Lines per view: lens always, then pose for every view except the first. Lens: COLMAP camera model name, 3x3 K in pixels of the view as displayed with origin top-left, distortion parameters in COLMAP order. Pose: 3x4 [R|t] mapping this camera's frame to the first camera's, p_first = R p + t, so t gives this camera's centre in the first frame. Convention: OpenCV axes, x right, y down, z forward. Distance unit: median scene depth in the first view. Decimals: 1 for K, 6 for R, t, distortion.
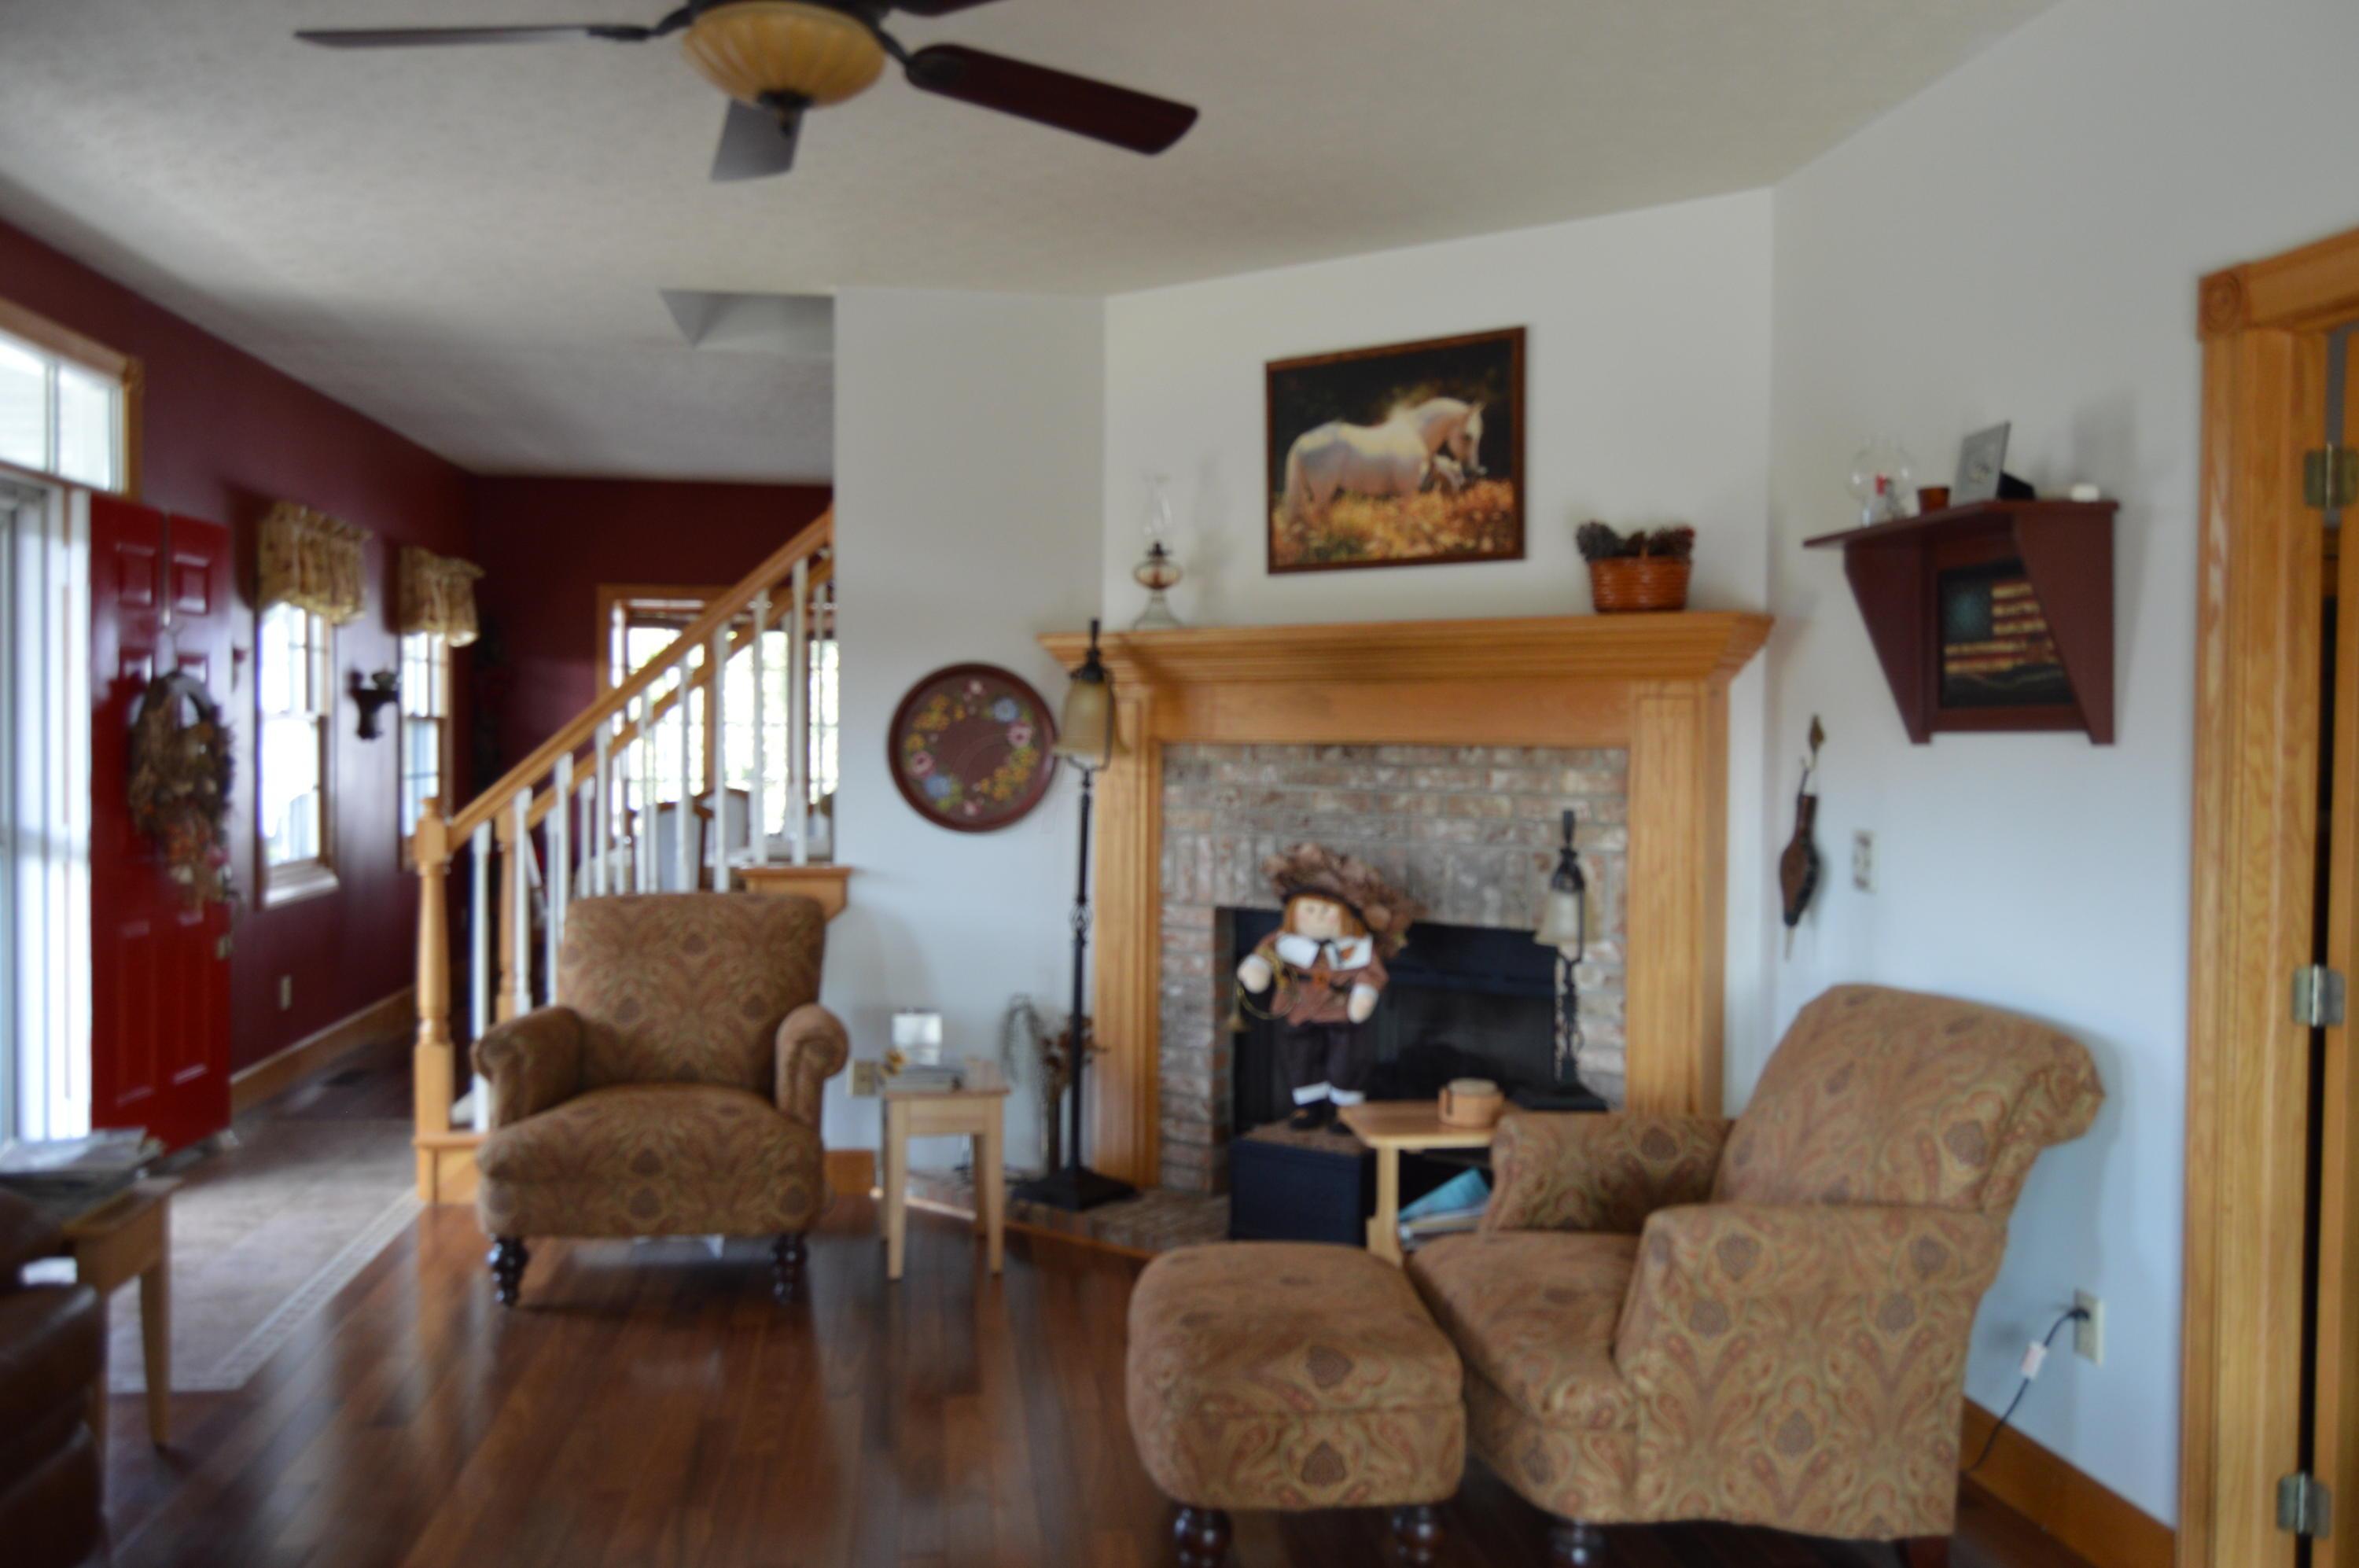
lens RADIAL K [[1867.7, 0, 1204.1], [0, 1867.7, 787.2], [0, 0, 1]] dist [-0.014897, 0.001838]
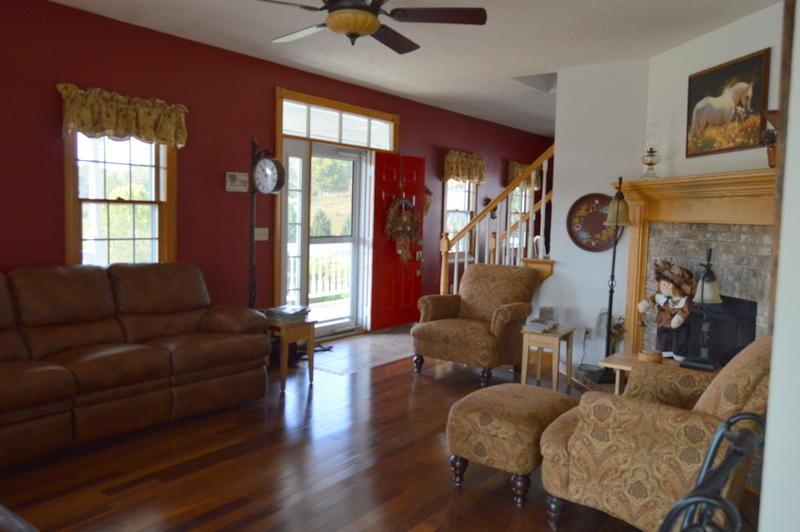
lens RADIAL K [[633.4, 0, 408.4], [0, 633.4, 267.1], [0, 0, 1]] dist [-0.014897, 0.001838]
pose [[0.717793, 0.069018, -0.692827, 0.401603], [-0.040741, 0.997533, 0.057163, 0.004060], [0.695063, -0.012804, 0.718835, 0.098870]]
